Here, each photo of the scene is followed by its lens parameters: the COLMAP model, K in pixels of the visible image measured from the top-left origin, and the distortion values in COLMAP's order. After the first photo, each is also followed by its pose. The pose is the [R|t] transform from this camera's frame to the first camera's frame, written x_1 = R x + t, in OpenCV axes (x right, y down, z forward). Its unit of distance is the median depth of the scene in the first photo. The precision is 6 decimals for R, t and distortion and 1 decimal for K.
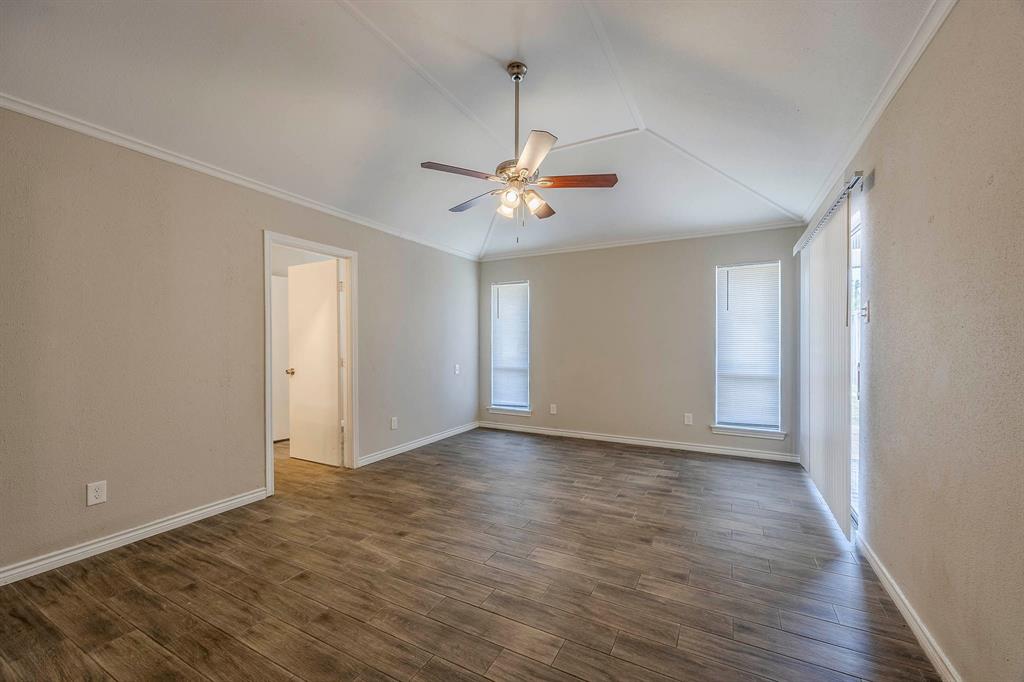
lens RADIAL K [[393.0, 0, 514.5], [0, 393.0, 341.6], [0, 0, 1]] dist [-0.002854, 0.000504]
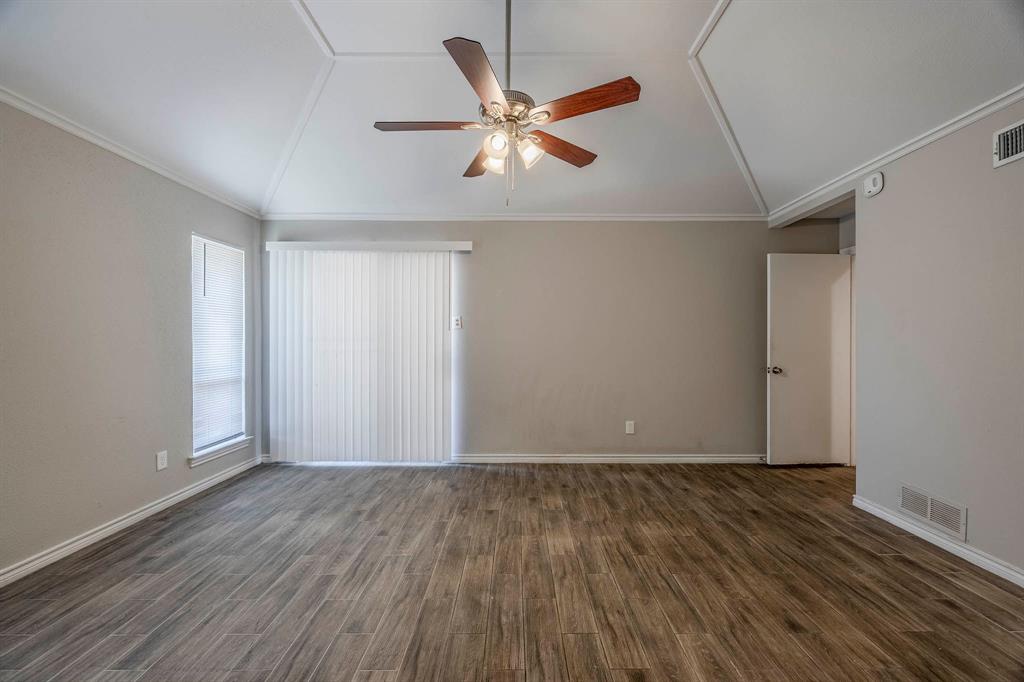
lens RADIAL K [[393.0, 0, 529.5], [0, 393.0, 340.6], [0, 0, 1]] dist [-0.002854, 0.000504]
pose [[-0.478352, 0.001860, 0.878166, -0.714967], [-0.003242, 0.999987, -0.003883, 0.010062], [-0.878162, -0.004704, -0.478339, 1.425175]]
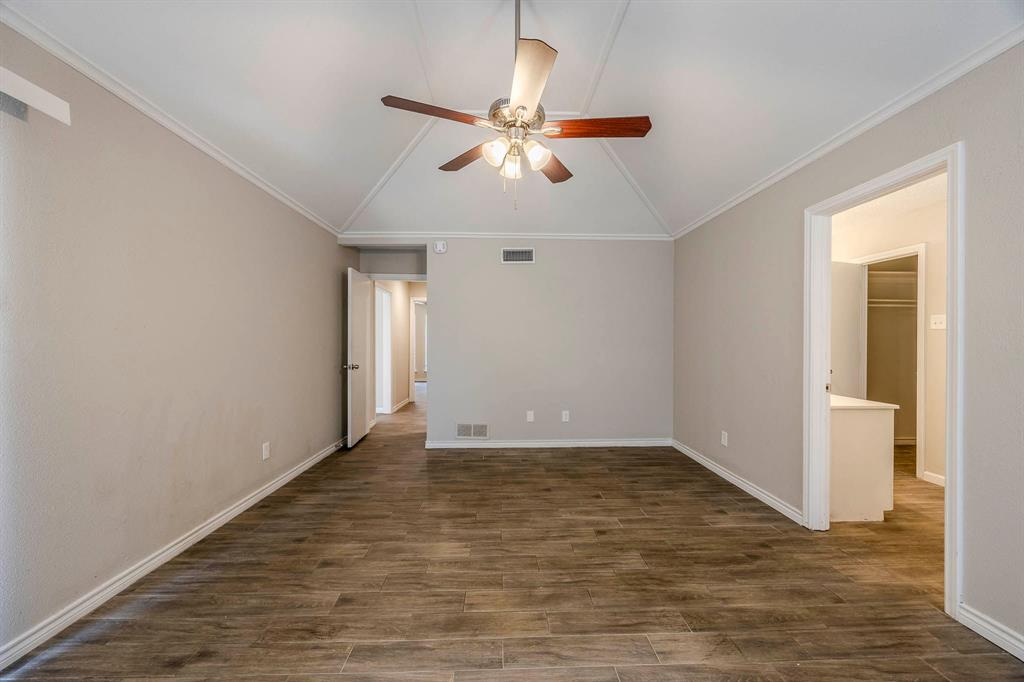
lens RADIAL K [[393.0, 0, 497.0], [0, 393.0, 351.5], [0, 0, 1]] dist [-0.002854, 0.000504]
pose [[-0.881842, 0.012089, -0.471390, 0.420809], [0.002059, 0.999760, 0.021789, 0.004938], [0.471540, 0.018244, -0.881656, 1.772989]]
